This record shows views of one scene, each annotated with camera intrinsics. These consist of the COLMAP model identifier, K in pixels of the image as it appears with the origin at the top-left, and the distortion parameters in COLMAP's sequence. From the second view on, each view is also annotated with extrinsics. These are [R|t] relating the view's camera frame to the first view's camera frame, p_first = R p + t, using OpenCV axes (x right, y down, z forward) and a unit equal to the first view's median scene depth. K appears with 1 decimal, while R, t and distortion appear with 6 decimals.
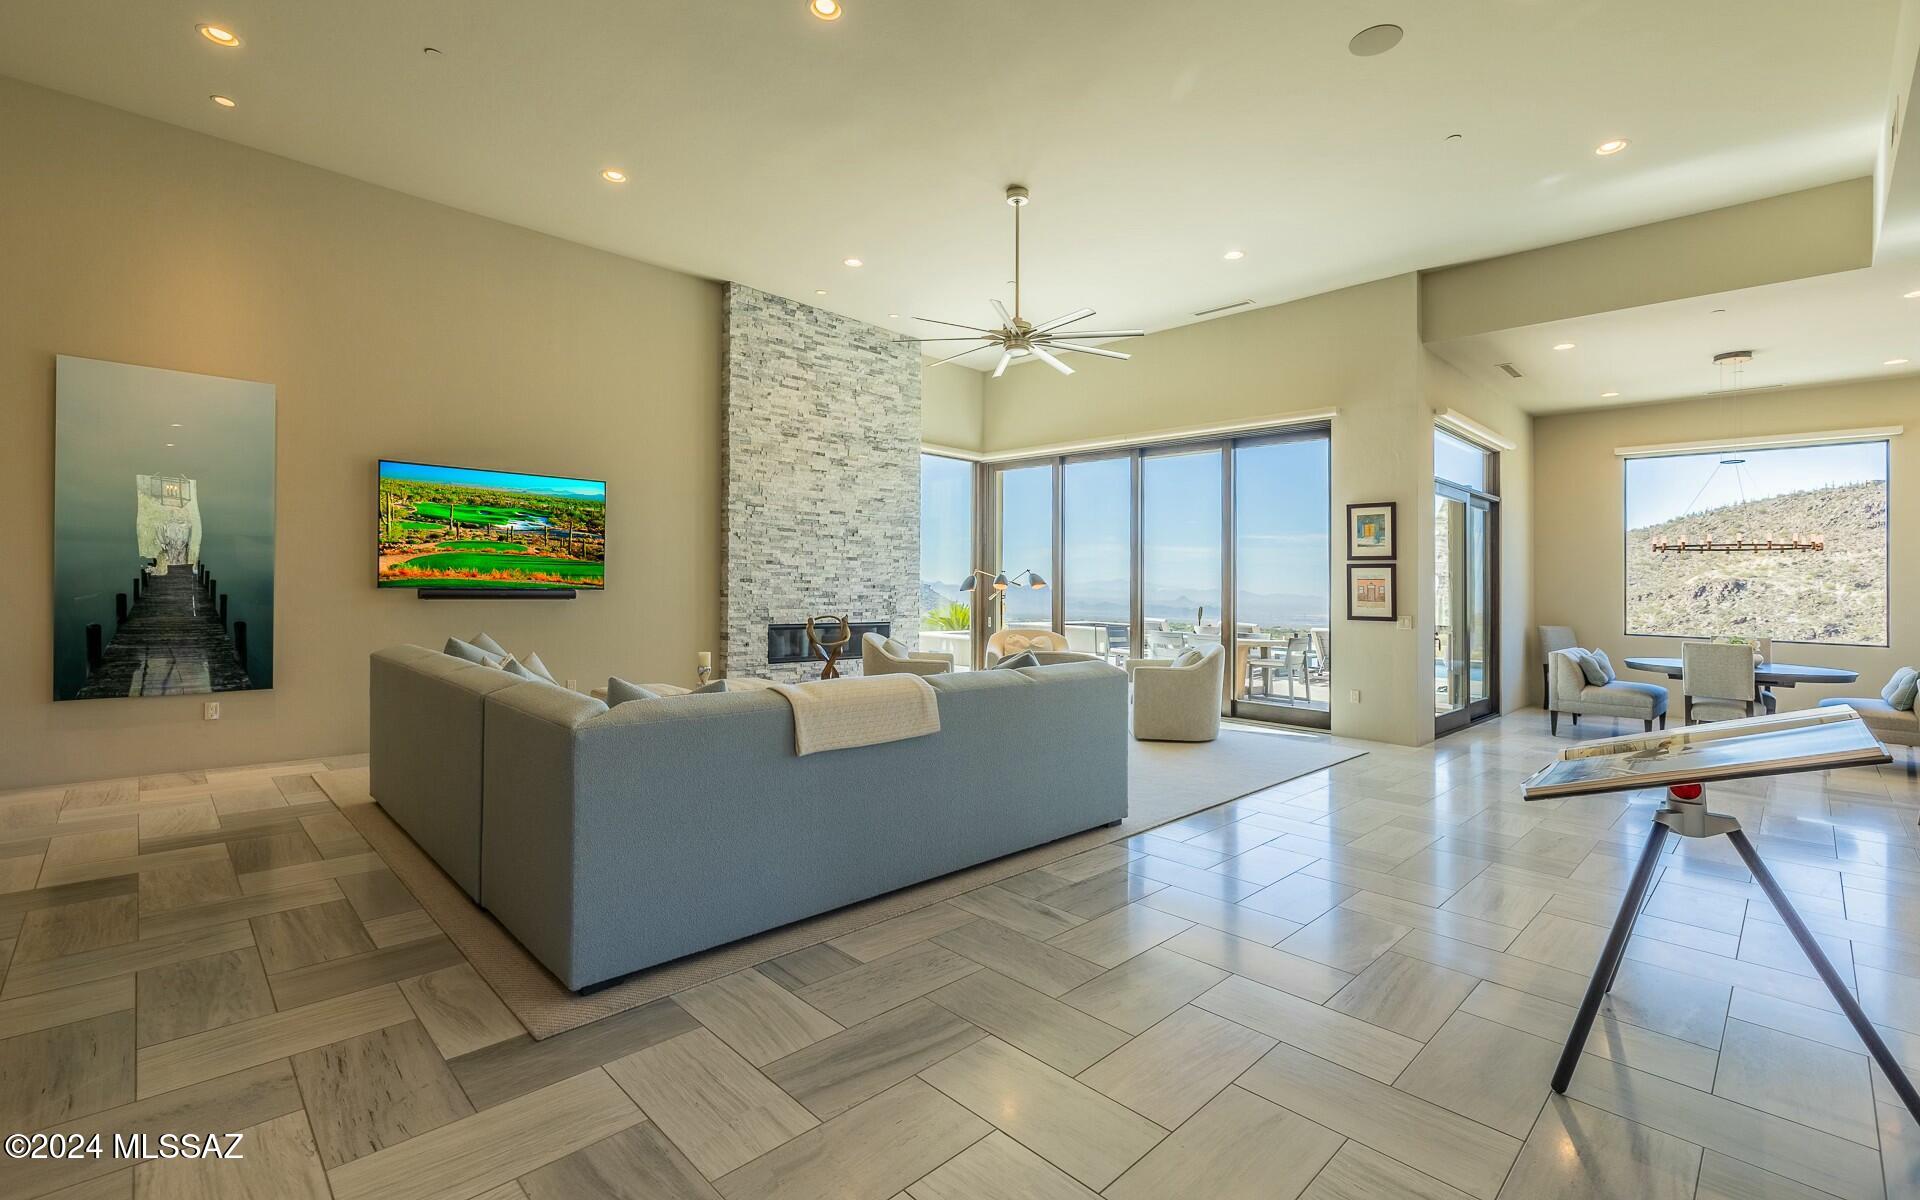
lens RADIAL K [[824.1, 0, 932.2], [0, 824.1, 587.6], [0, 0, 1]] dist [-0.000994, -0.001733]
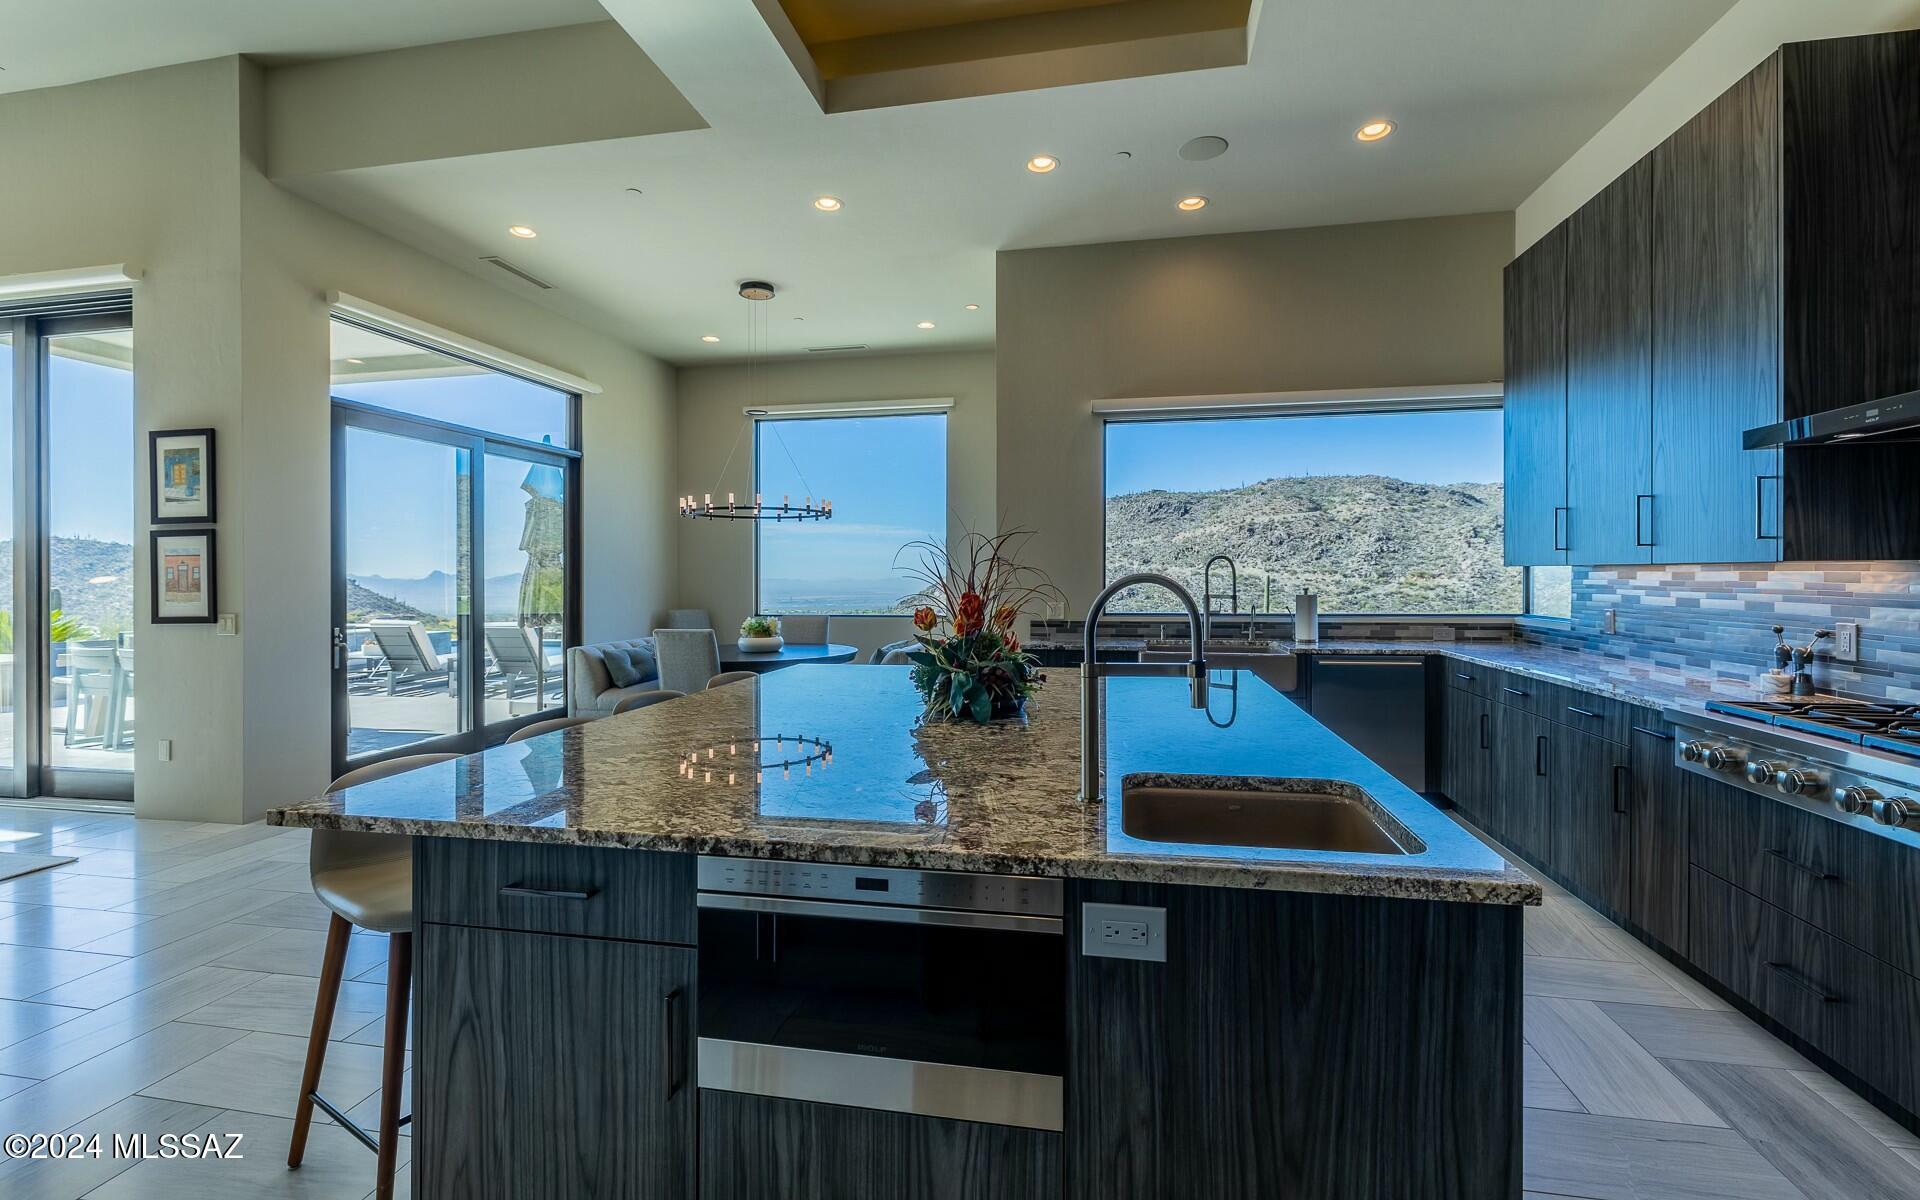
lens RADIAL K [[824.1, 0, 954.5], [0, 824.1, 569.0], [0, 0, 1]] dist [-0.000994, -0.001733]
pose [[0.815876, -0.022863, 0.577774, 0.629909], [0.027592, 0.999619, 0.000593, 0.014803], [-0.577568, 0.015458, 0.816196, 0.177082]]
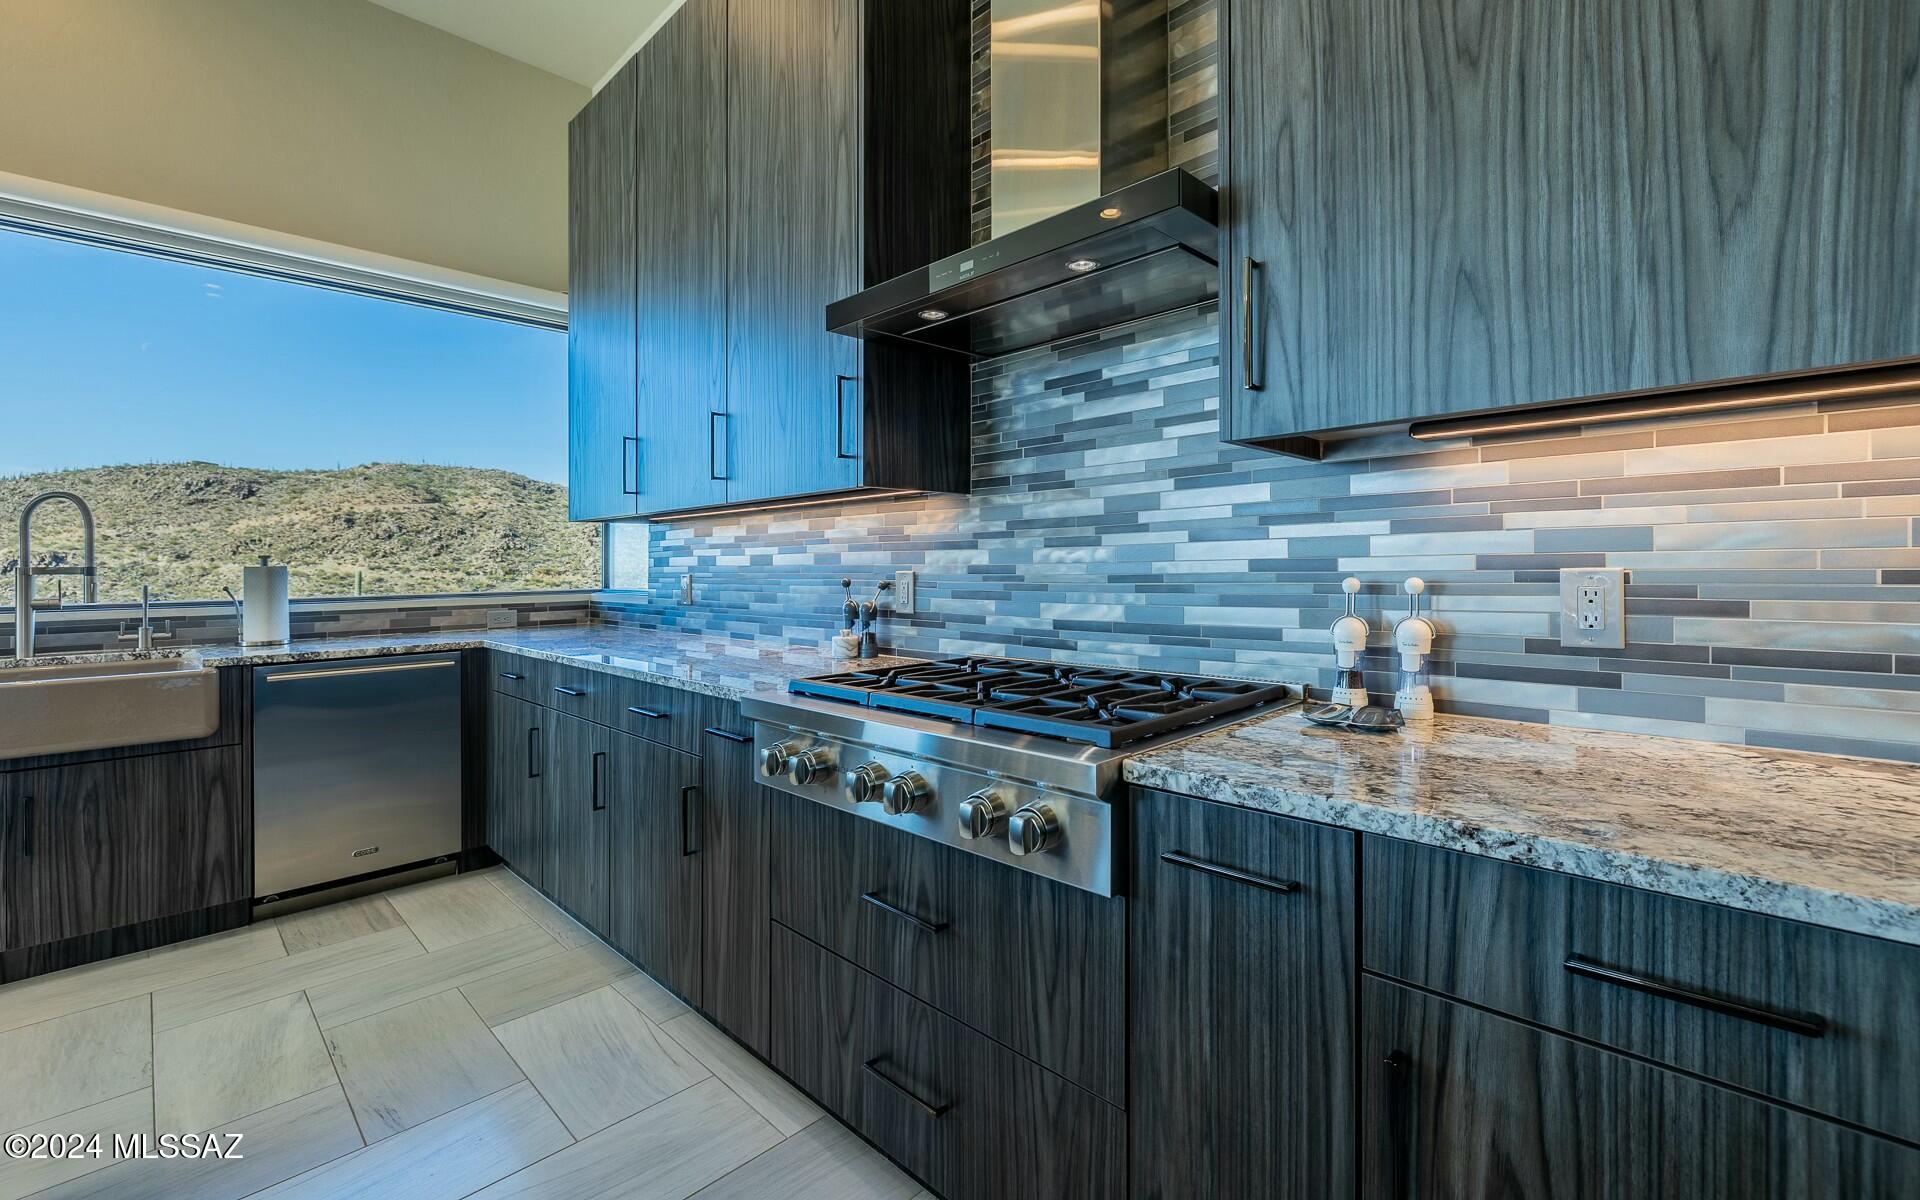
lens RADIAL K [[824.1, 0, 979.6], [0, 824.1, 562.0], [0, 0, 1]] dist [-0.000994, -0.001733]
pose [[-0.044076, -0.019057, 0.998846, 0.742990], [0.016796, 0.999663, 0.019813, 0.028614], [-0.998887, 0.017650, -0.043741, 0.206040]]
